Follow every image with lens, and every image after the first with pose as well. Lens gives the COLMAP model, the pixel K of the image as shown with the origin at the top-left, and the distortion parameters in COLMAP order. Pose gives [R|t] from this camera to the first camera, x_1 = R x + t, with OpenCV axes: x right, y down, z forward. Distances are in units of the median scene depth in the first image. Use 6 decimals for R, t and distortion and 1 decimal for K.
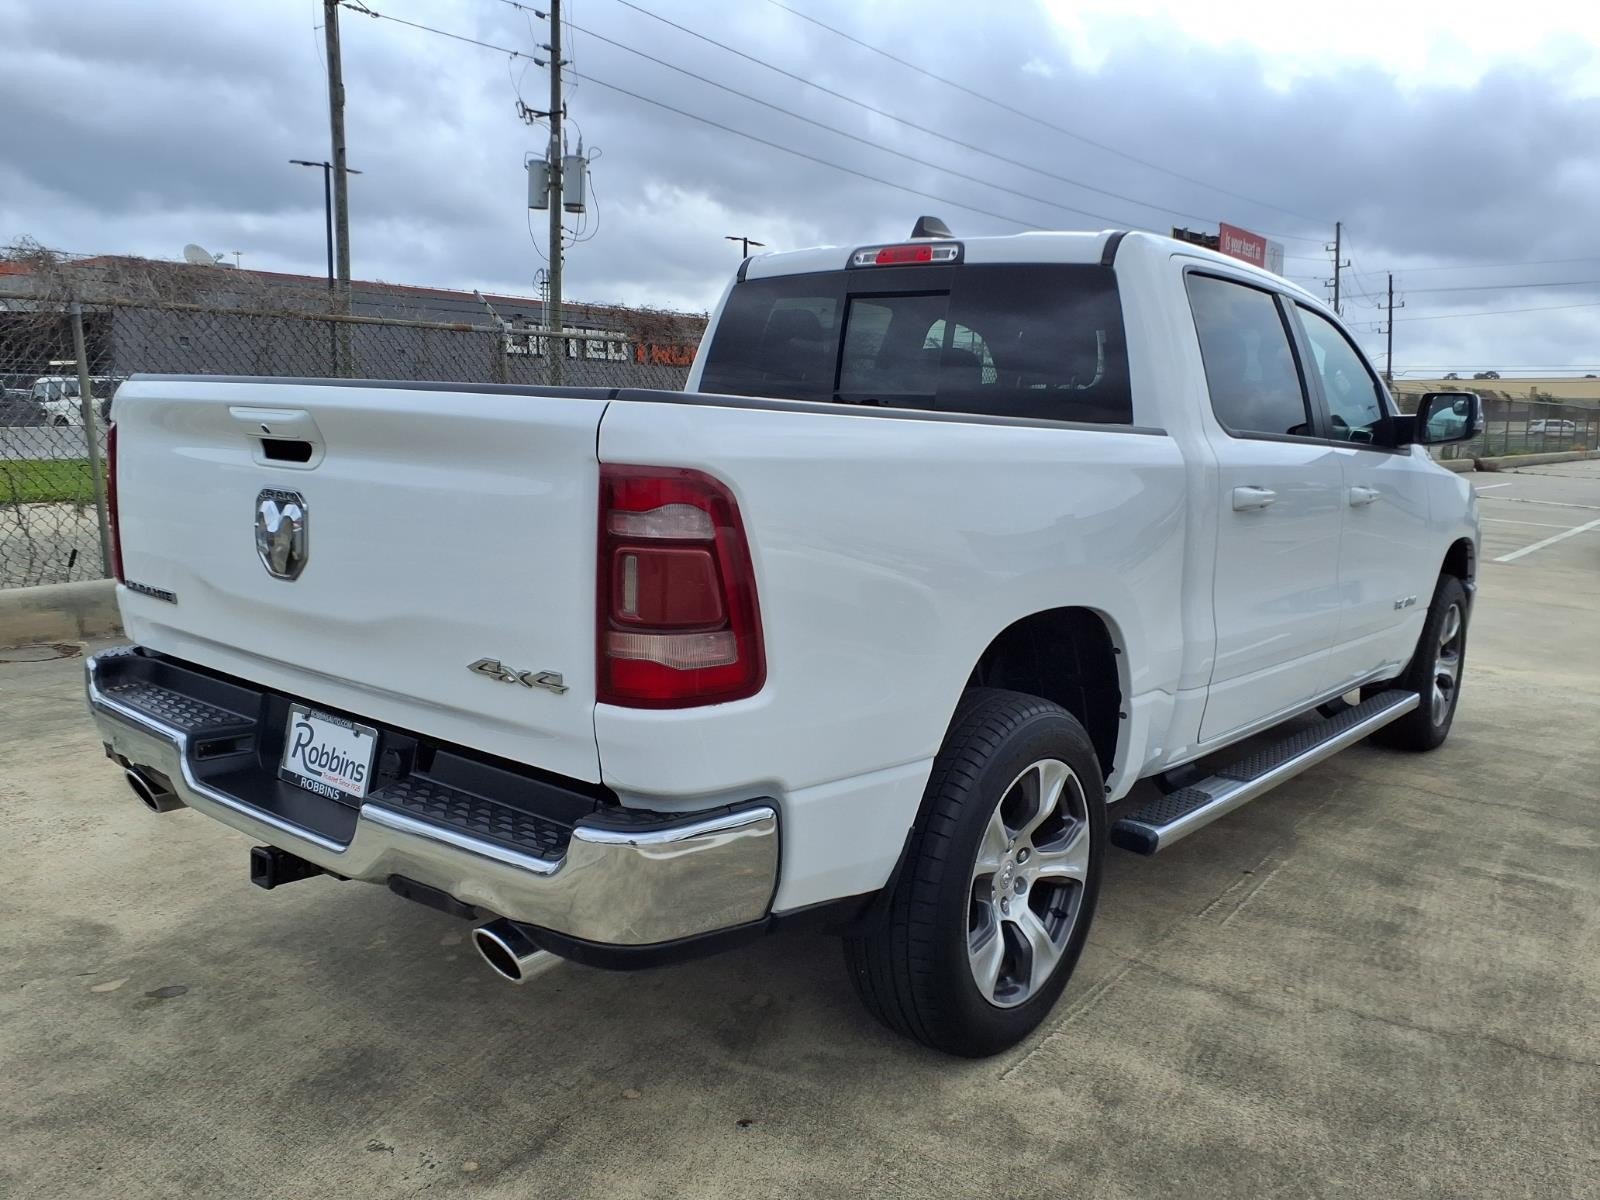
lens RADIAL K [[1268.5, 0, 805.8], [0, 1268.5, 596.4], [0, 0, 1]] dist [0.083118, -0.115829]
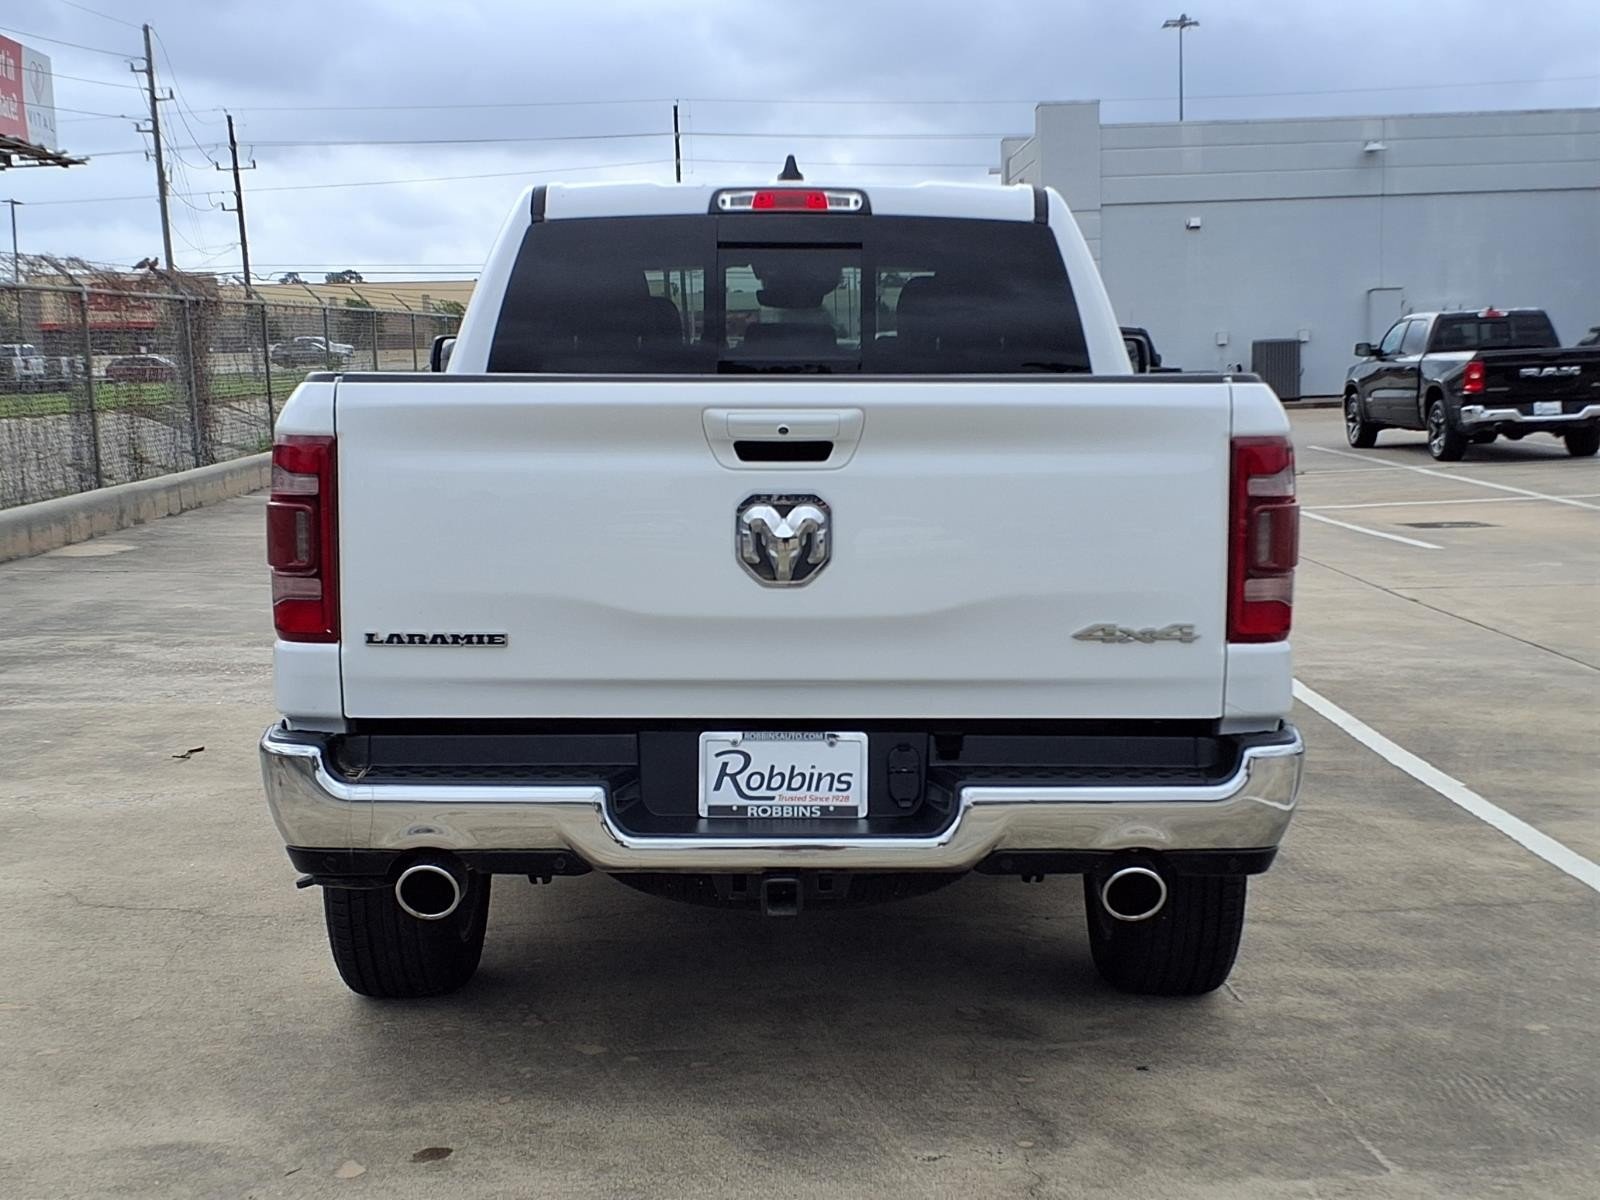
lens RADIAL K [[2222.6, 0, 800.0], [0, 2222.6, 600.0], [0, 0, 1]] dist [0.292148, -1.056980]
pose [[0.780362, -0.098828, 0.617469, -1.183931], [0.116849, 0.993086, 0.011271, -0.017379], [-0.614313, 0.063355, 0.786514, -0.255023]]
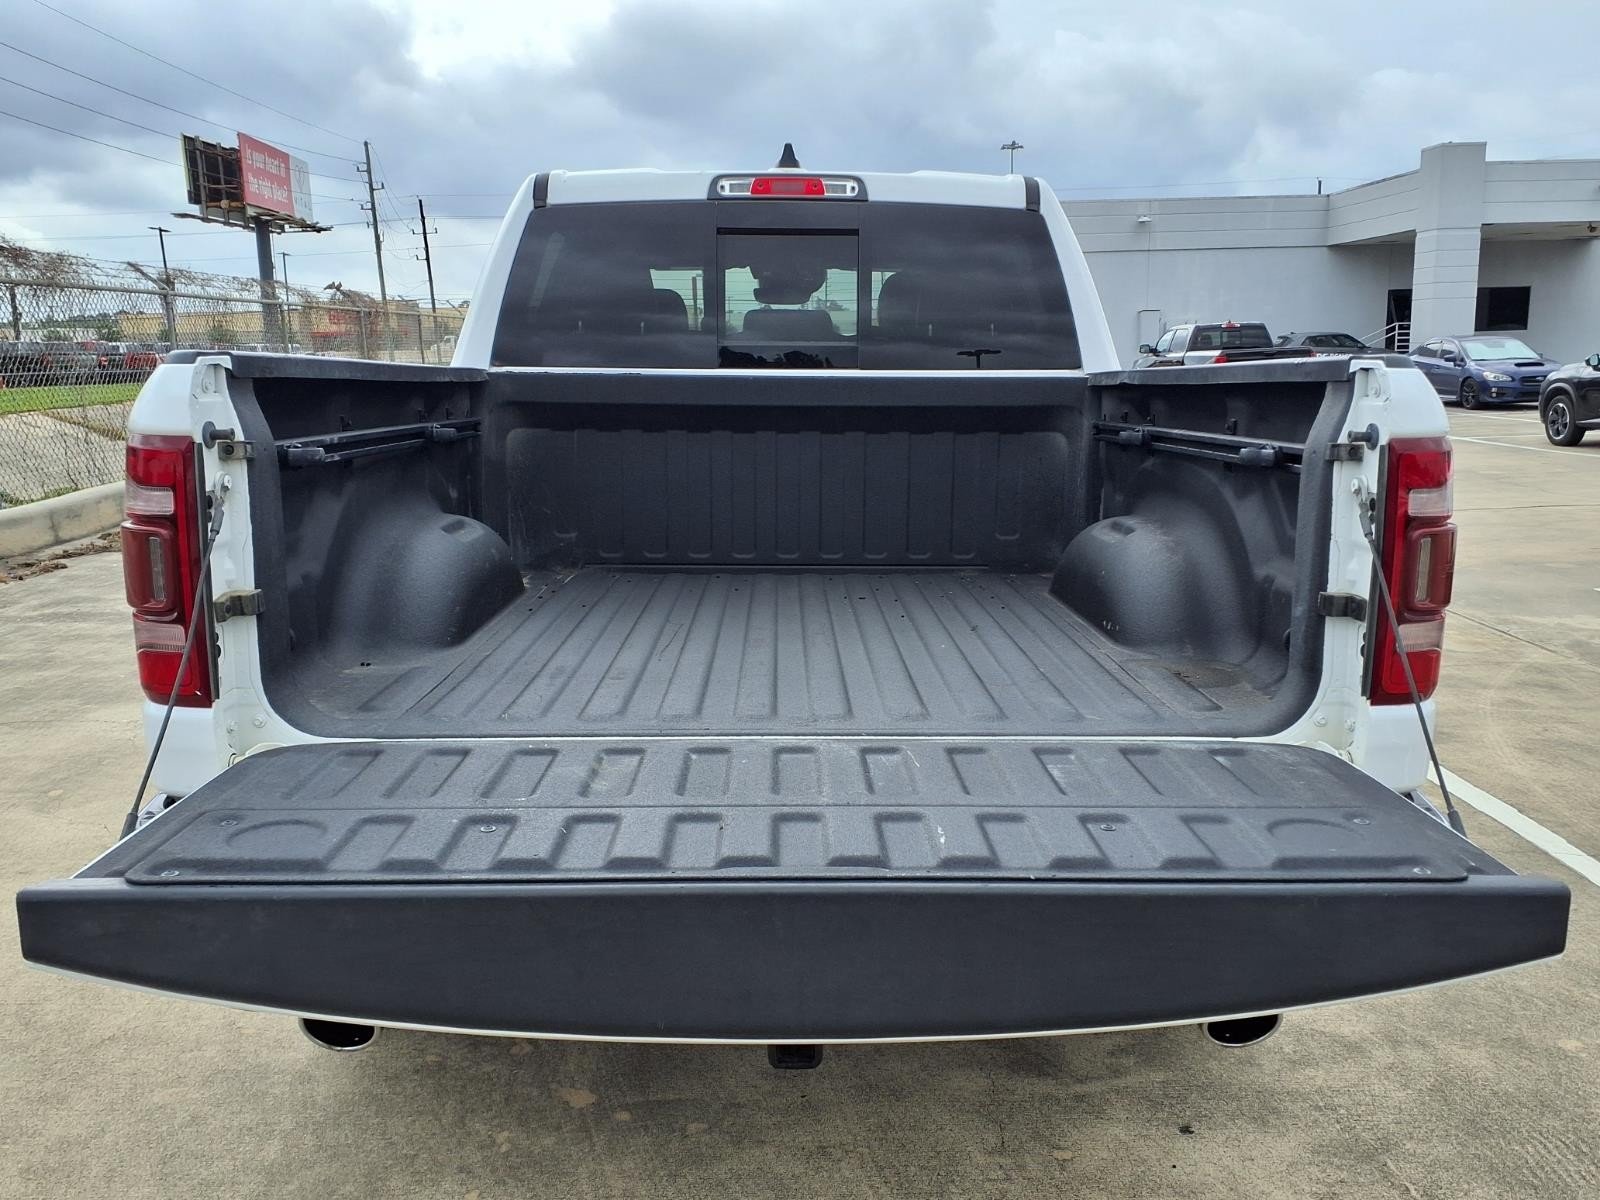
lens RADIAL K [[1369.0, 0, 814.8], [0, 1369.0, 585.2], [0, 0, 1]] dist [0.008767, 0.001501]
pose [[0.763881, -0.137444, 0.630551, -0.731067], [0.116943, 0.990363, 0.074203, -0.081404], [-0.634673, 0.017056, 0.772592, 0.337700]]
